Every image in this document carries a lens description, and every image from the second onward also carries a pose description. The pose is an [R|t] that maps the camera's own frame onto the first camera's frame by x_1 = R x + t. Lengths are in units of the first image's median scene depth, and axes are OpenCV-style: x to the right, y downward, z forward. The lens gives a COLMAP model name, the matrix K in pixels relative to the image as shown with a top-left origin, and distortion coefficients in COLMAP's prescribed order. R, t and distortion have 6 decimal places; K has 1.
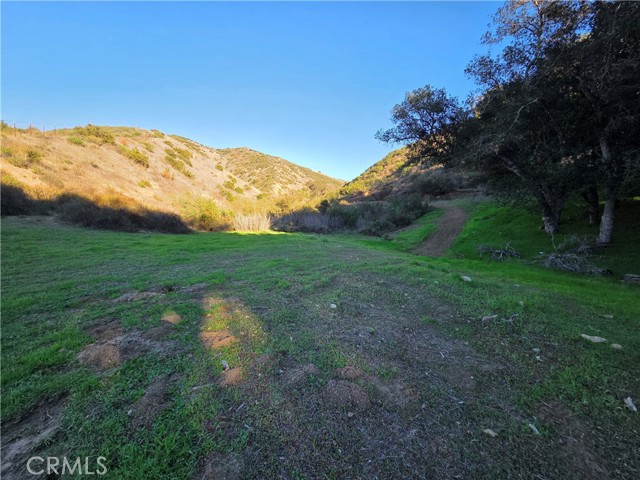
lens RADIAL K [[262.4, 0, 322.2], [0, 262.4, 243.7], [0, 0, 1]] dist [0.002408, 0.000691]
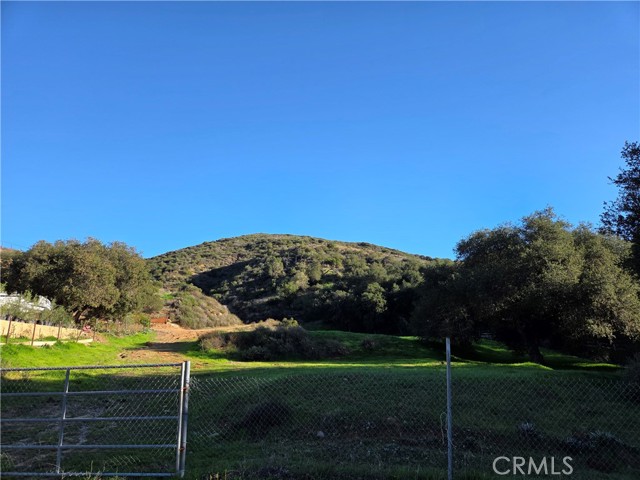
lens RADIAL K [[427.6, 0, 323.2], [0, 427.6, 244.3], [0, 0, 1]] dist [0.067747, -0.054236]
pose [[0.633833, 0.165199, 0.755622, -1.976515], [0.084532, 0.956278, -0.279975, 0.193013], [-0.768837, 0.241331, 0.592157, -1.350756]]
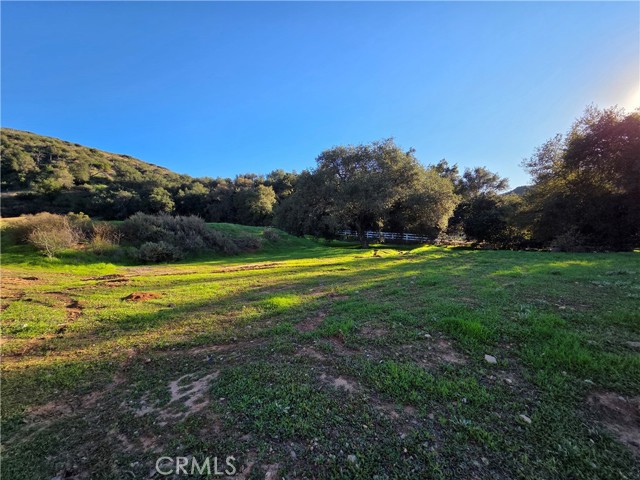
lens RADIAL K [[262.4, 0, 321.4], [0, 262.4, 241.0], [0, 0, 1]] dist [0.002408, 0.000691]
pose [[-0.081140, -0.033660, 0.996134, -1.771671], [0.115122, 0.992424, 0.042912, 0.150949], [-0.990032, 0.118159, -0.076650, -0.933128]]
